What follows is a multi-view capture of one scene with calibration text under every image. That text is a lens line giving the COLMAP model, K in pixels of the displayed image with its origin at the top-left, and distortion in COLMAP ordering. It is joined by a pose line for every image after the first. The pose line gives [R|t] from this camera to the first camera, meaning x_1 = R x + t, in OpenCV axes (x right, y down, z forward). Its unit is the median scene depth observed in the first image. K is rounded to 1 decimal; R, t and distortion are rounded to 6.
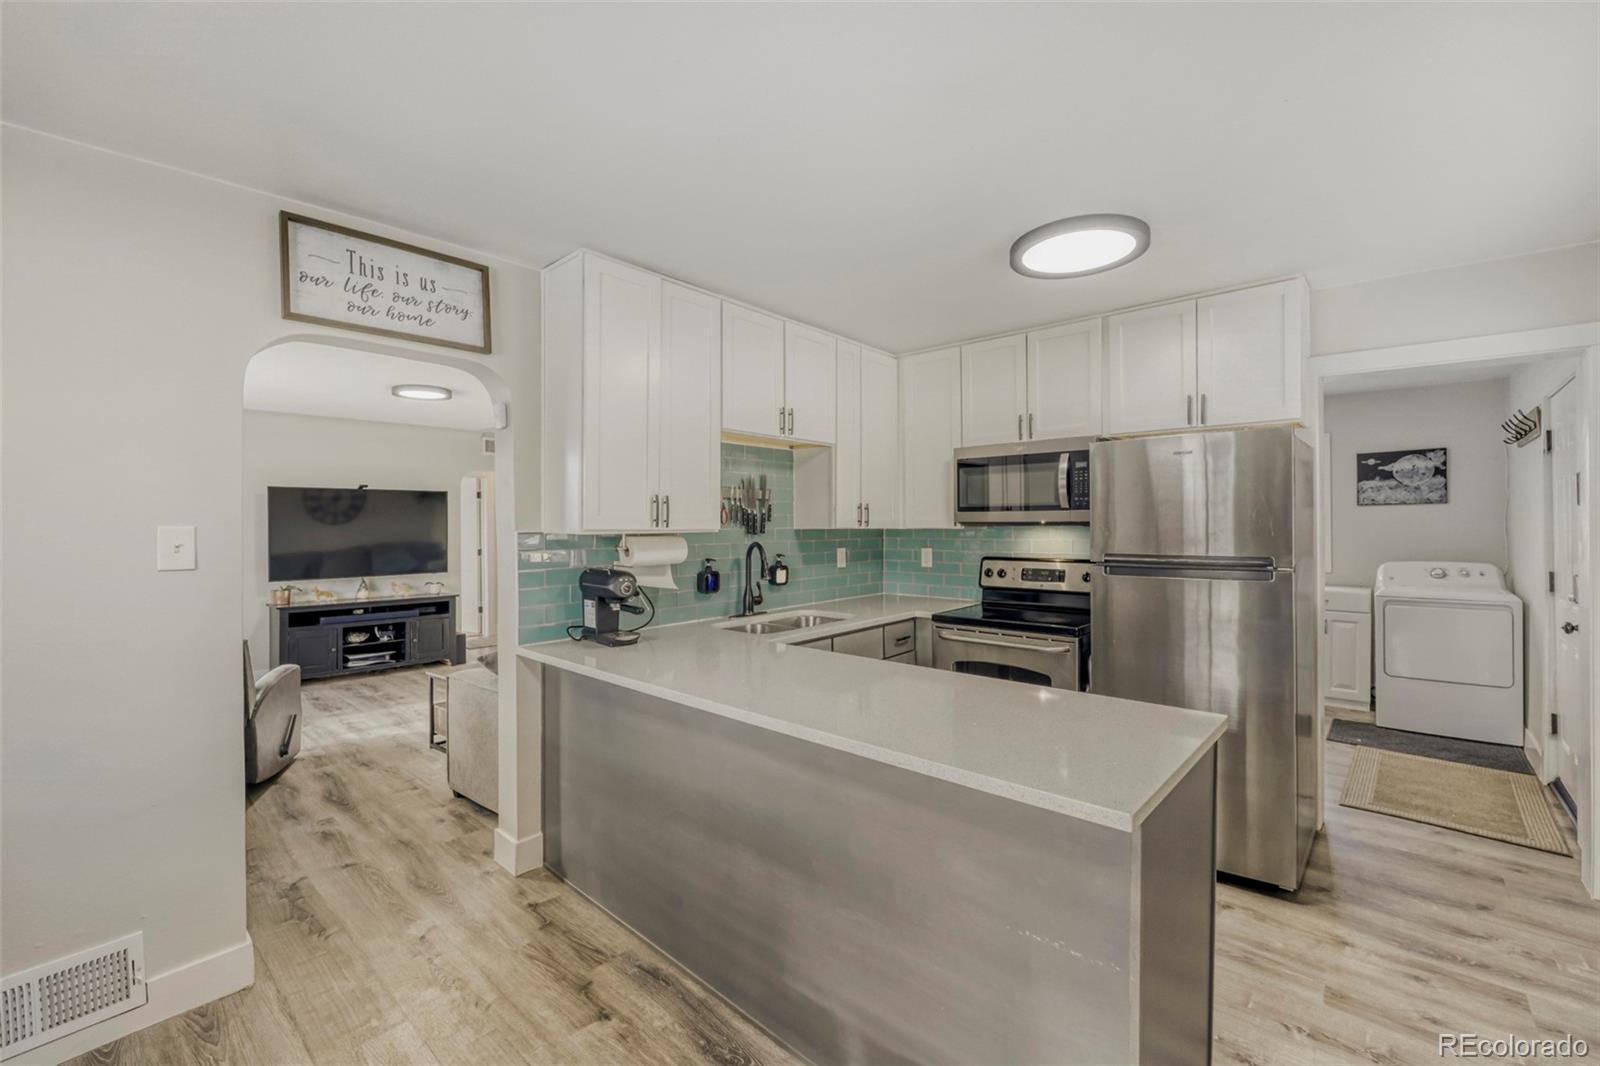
lens RADIAL K [[659.5, 0, 805.0], [0, 659.5, 527.8], [0, 0, 1]] dist [0.002593, 0.000307]
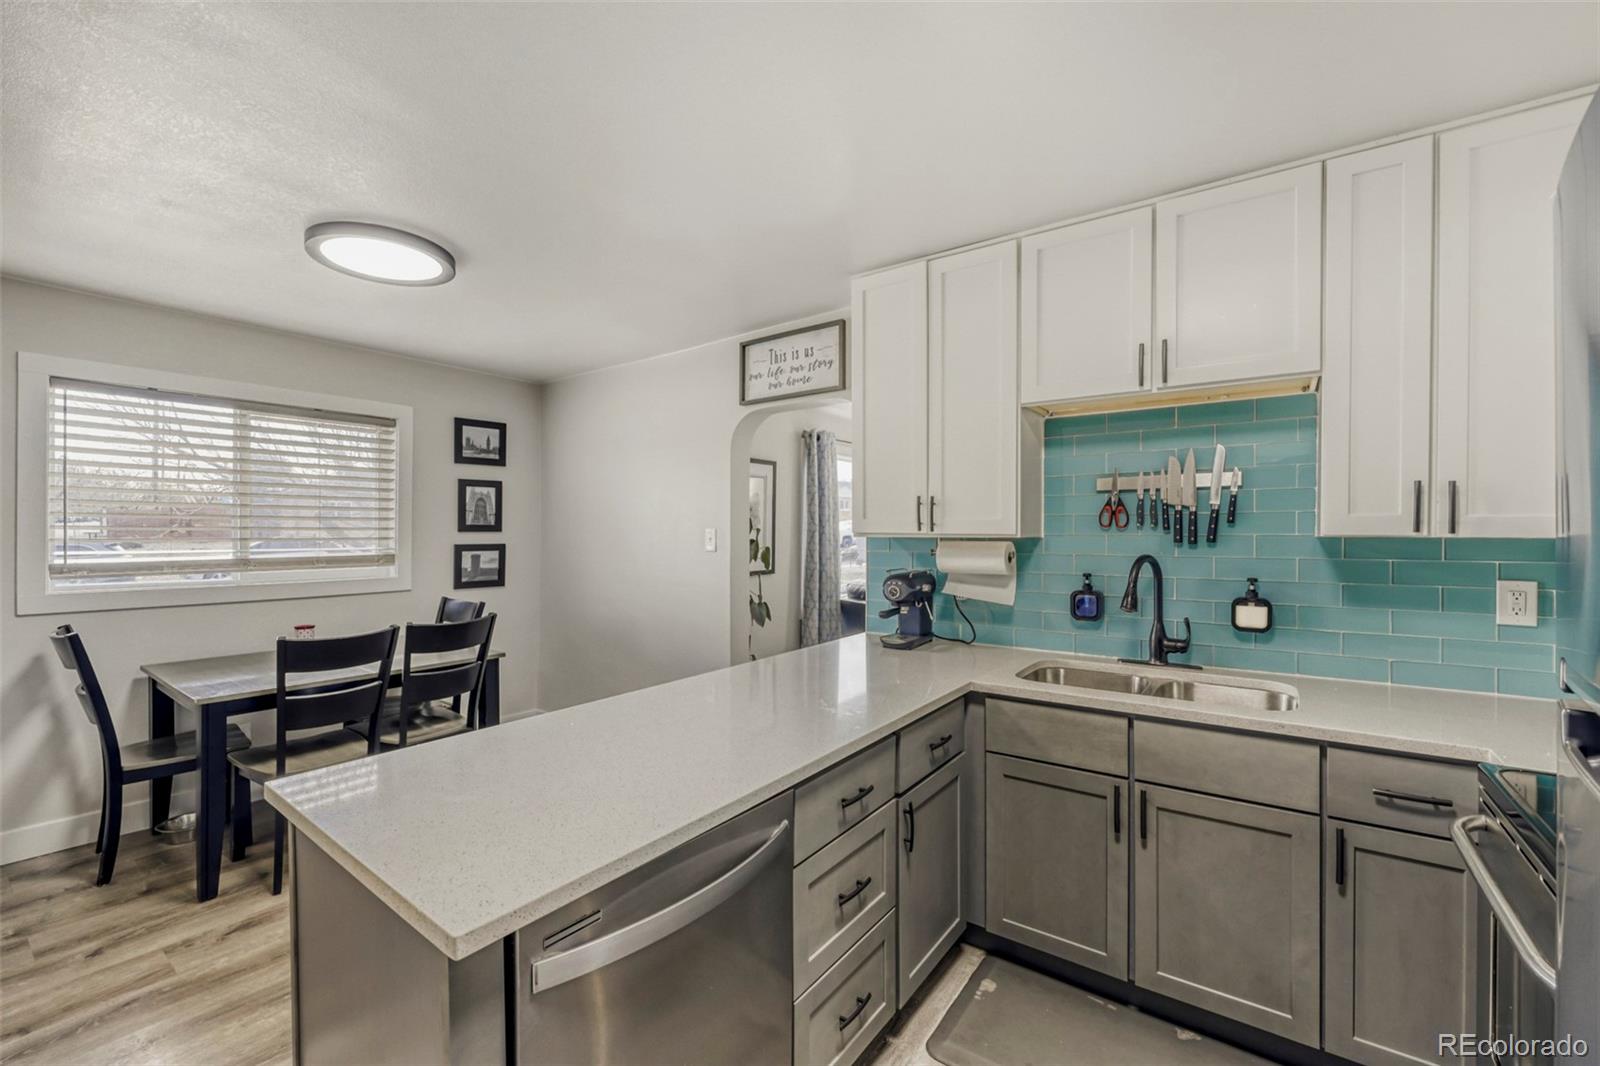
lens RADIAL K [[659.5, 0, 805.0], [0, 659.5, 527.8], [0, 0, 1]] dist [0.002593, 0.000307]
pose [[0.115432, -0.003386, -0.993310, 0.775860], [-0.006322, 0.999971, -0.004143, -0.000222], [0.993295, 0.006758, 0.115408, 0.835981]]
